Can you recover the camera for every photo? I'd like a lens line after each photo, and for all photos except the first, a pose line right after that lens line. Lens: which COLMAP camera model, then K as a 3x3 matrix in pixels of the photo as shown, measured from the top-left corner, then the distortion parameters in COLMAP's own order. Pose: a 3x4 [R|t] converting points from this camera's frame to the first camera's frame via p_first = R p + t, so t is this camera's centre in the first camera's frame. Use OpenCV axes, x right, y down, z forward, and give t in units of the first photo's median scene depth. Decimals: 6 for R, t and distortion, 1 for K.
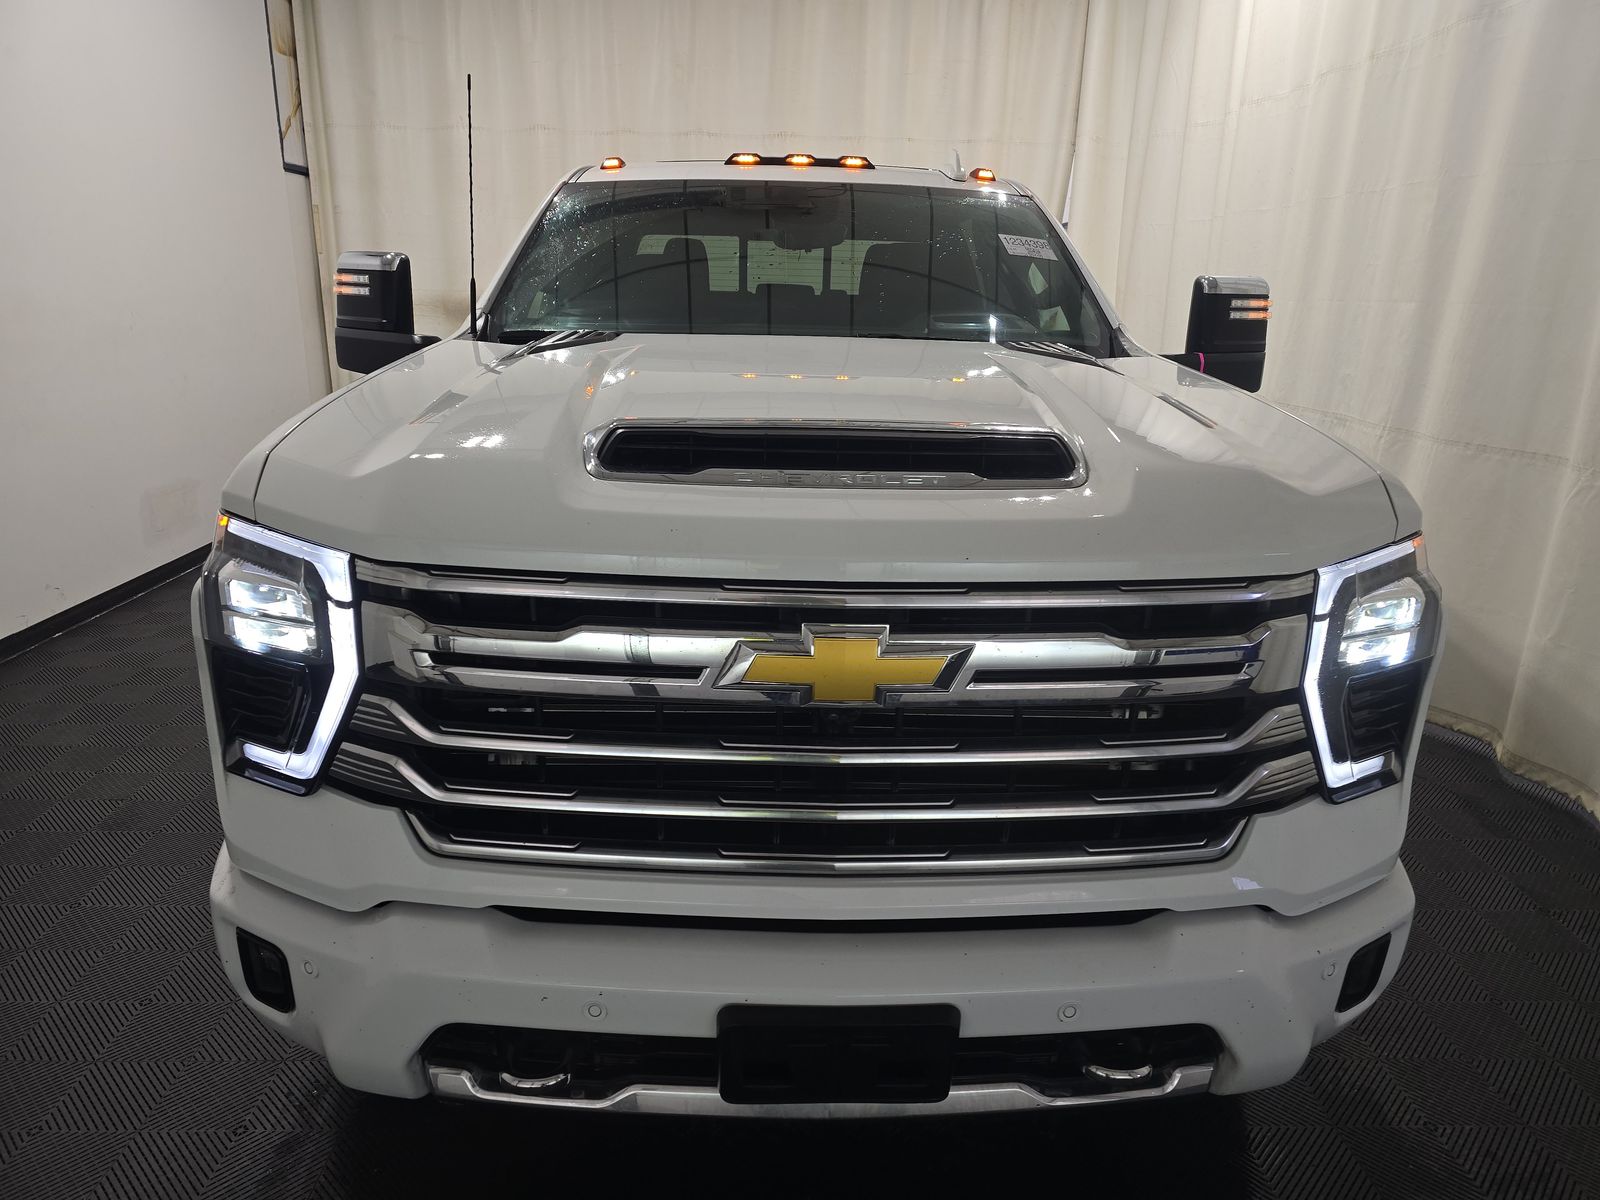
lens RADIAL K [[1072.1, 0, 800.0], [0, 1072.1, 600.0], [0, 0, 1]] dist [0.025832, -0.004796]
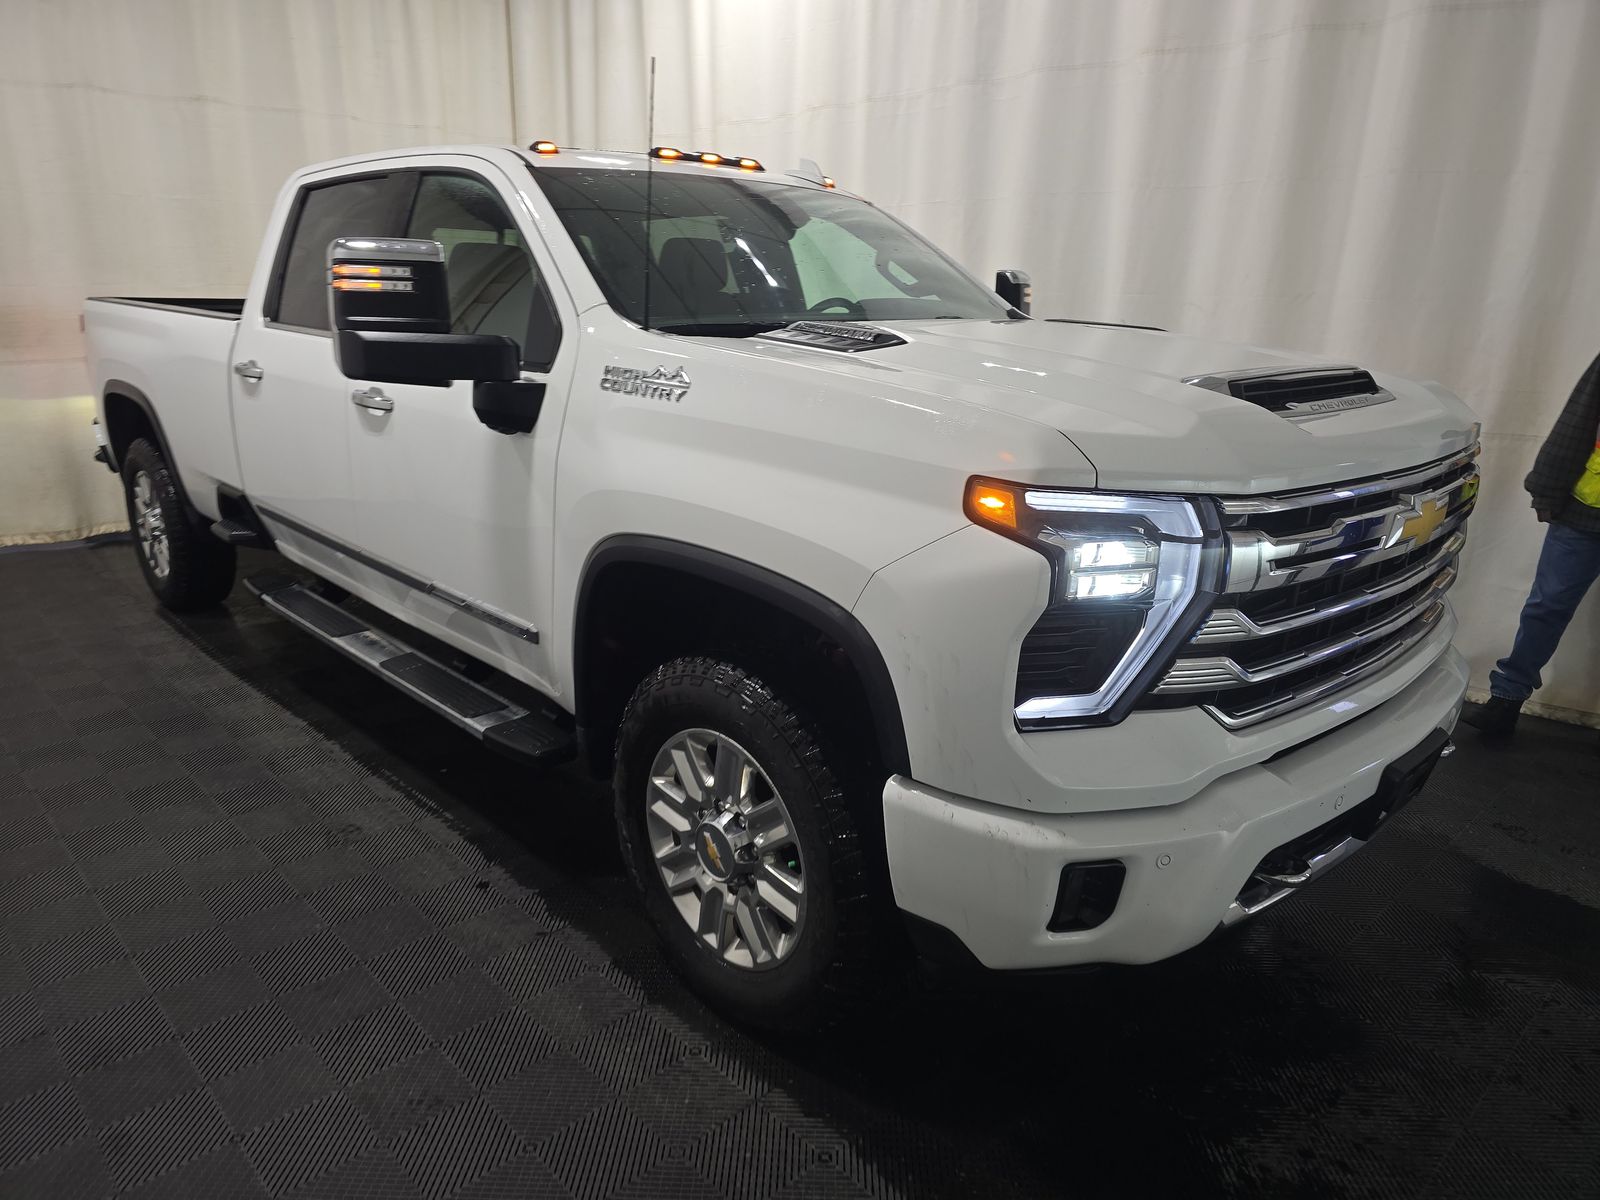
lens RADIAL K [[1072.1, 0, 800.0], [0, 1072.1, 600.0], [0, 0, 1]] dist [0.025832, -0.004796]
pose [[0.759623, -0.189983, 0.621997, -0.698486], [0.186172, 0.979881, 0.071929, -0.045653], [-0.623148, 0.061160, 0.779709, 0.154143]]
